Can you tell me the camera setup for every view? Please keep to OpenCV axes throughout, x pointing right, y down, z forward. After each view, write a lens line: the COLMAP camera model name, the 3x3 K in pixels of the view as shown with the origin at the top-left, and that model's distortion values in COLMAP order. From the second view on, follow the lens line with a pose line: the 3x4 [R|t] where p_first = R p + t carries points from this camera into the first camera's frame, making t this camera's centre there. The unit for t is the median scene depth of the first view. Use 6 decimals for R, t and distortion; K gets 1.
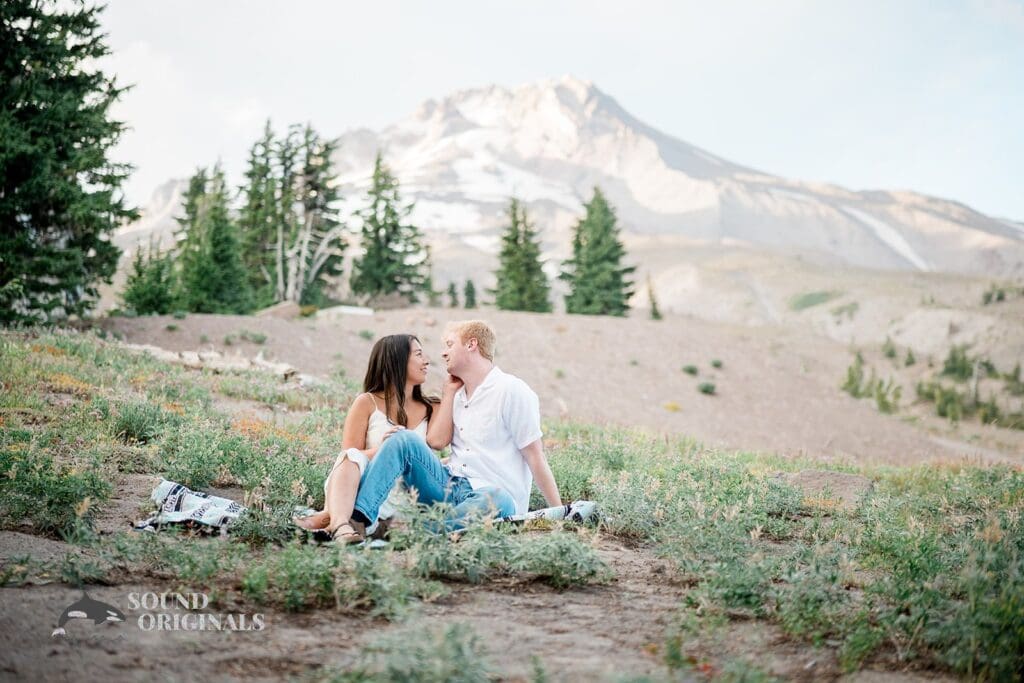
lens RADIAL K [[1410.5, 0, 518.5], [0, 1410.5, 343.3], [0, 0, 1]] dist [0.004252, 0.000000]
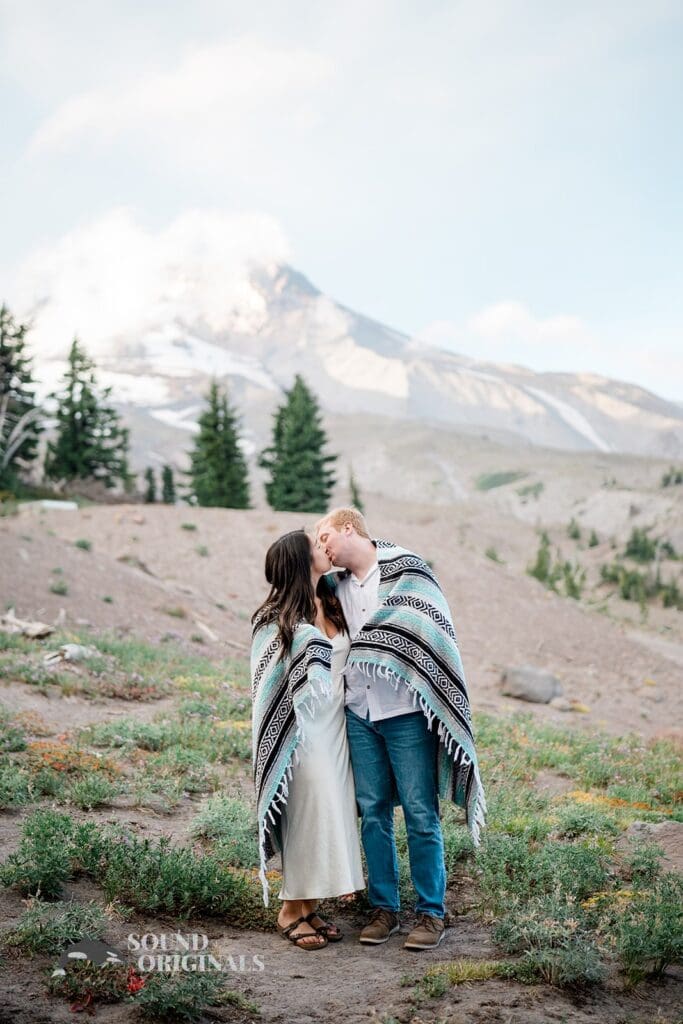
lens RADIAL K [[1410.5, 0, 349.5], [0, 1410.5, 519.4], [0, 0, 1]] dist [0.004252, 0.000000]
pose [[0.994781, 0.009319, 0.101609, -0.003491], [-0.009356, 0.999956, -0.000113, -0.003559], [-0.101606, -0.000838, 0.994824, 0.002540]]
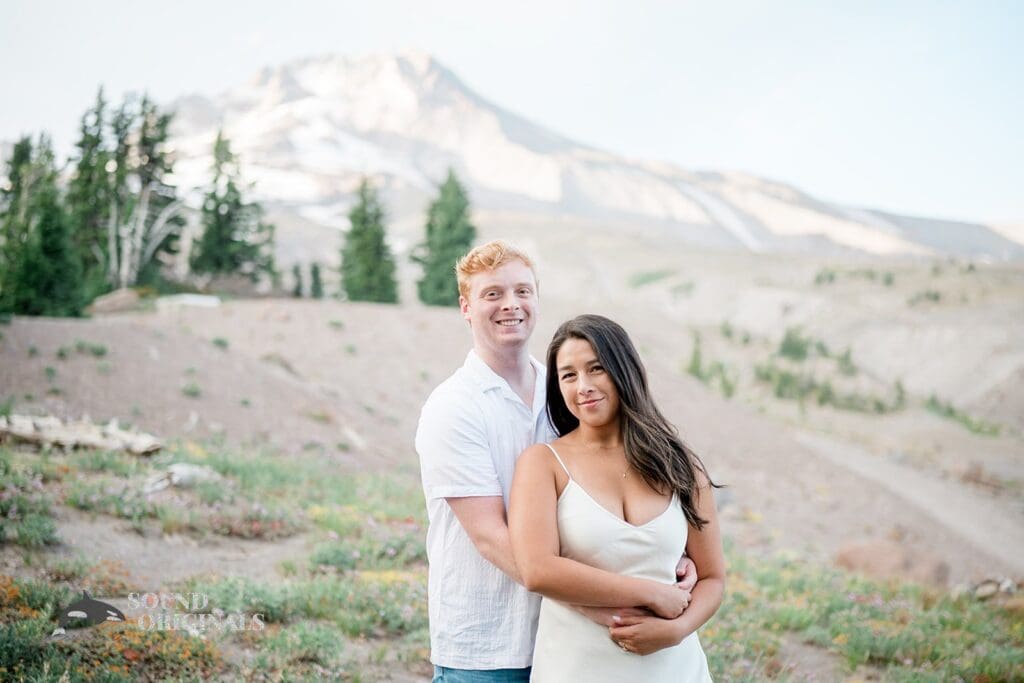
lens RADIAL K [[1410.5, 0, 511.3], [0, 1410.5, 371.7], [0, 0, 1]] dist [0.004252, 0.000000]
pose [[0.993912, 0.006895, 0.109964, -0.003235], [-0.011145, 0.999213, 0.038076, -0.003335], [-0.109614, -0.039069, 0.993206, 0.013182]]
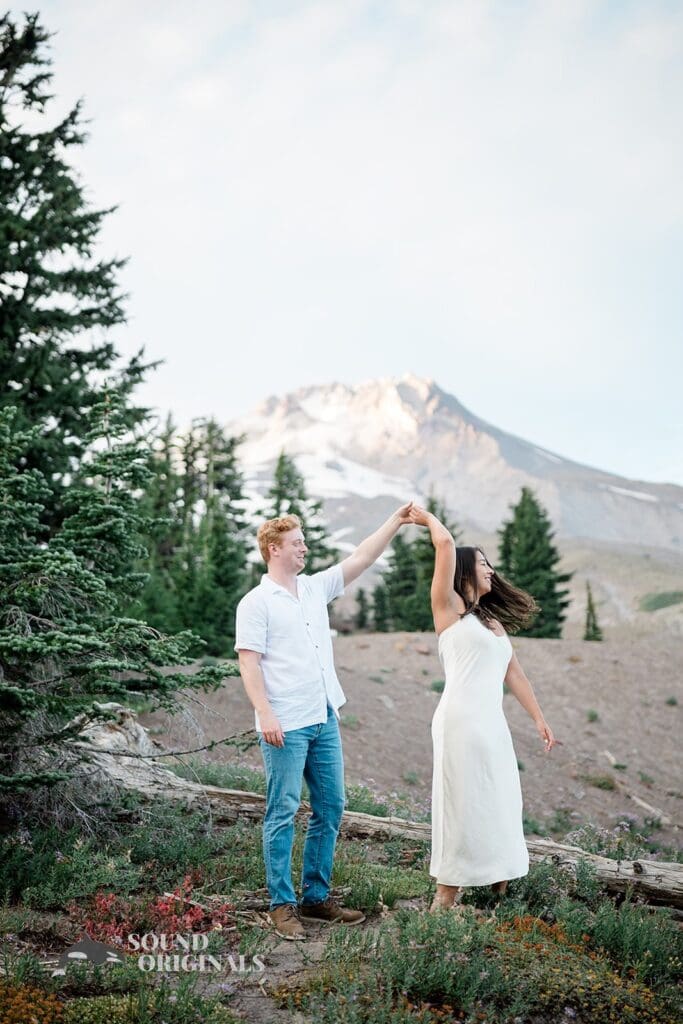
lens RADIAL K [[1410.5, 0, 362.8], [0, 1410.5, 513.2], [0, 0, 1]] dist [0.004252, 0.000000]
pose [[0.999947, 0.009502, 0.003960, -0.021814], [-0.009113, 0.996013, -0.088742, -0.004513], [-0.004787, 0.088701, 0.996047, 0.032456]]
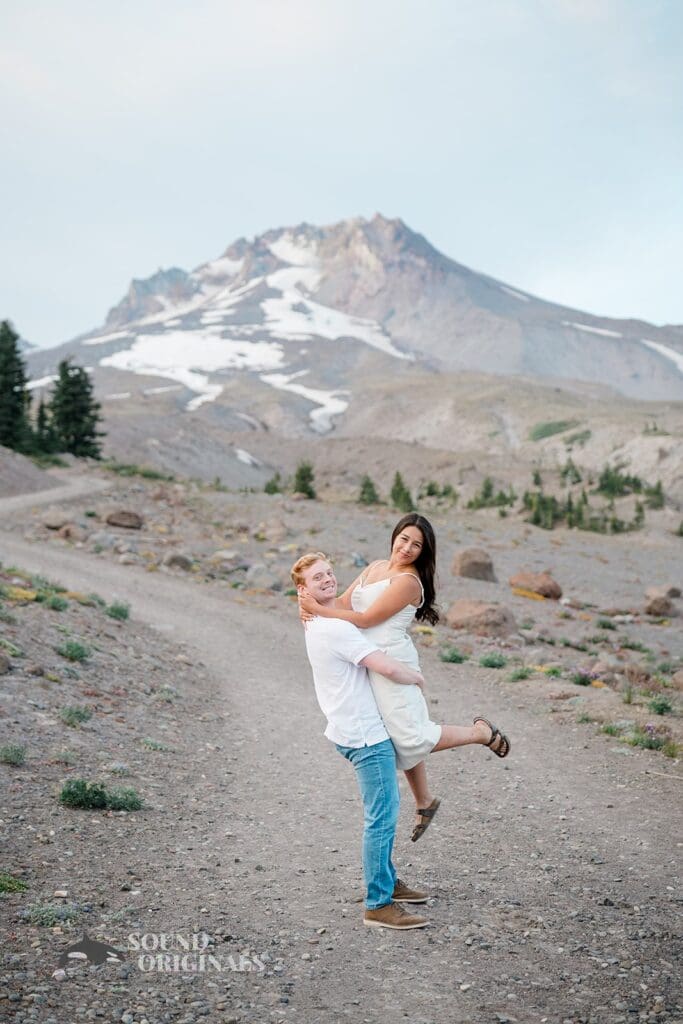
lens RADIAL K [[1410.5, 0, 348.4], [0, 1410.5, 503.3], [0, 0, 1]] dist [0.004252, 0.000000]
pose [[0.999931, -0.011284, 0.003196, 0.149909], [0.011234, 0.999822, 0.015131, 0.018890], [-0.003366, -0.015094, 0.999880, -0.142319]]
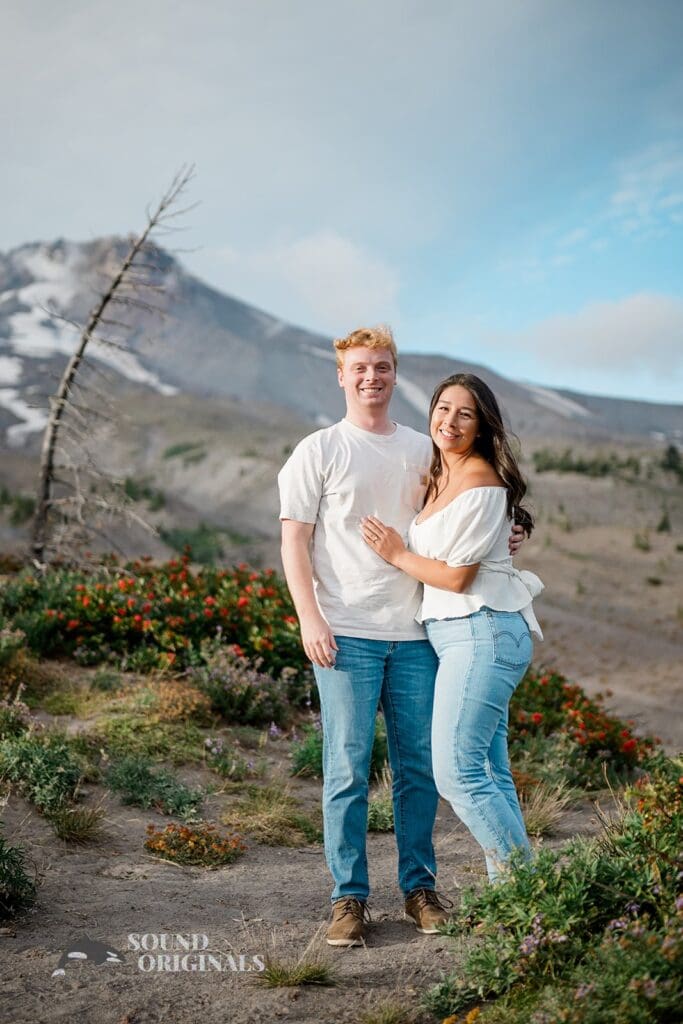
lens RADIAL K [[1410.5, 0, 345.5], [0, 1410.5, 517.4], [0, 0, 1]] dist [0.004252, 0.000000]
pose [[0.987200, 0.003853, 0.159440, 0.434172], [-0.006140, 0.999885, 0.013851, 0.028132], [-0.159368, -0.014653, 0.987110, -0.705843]]
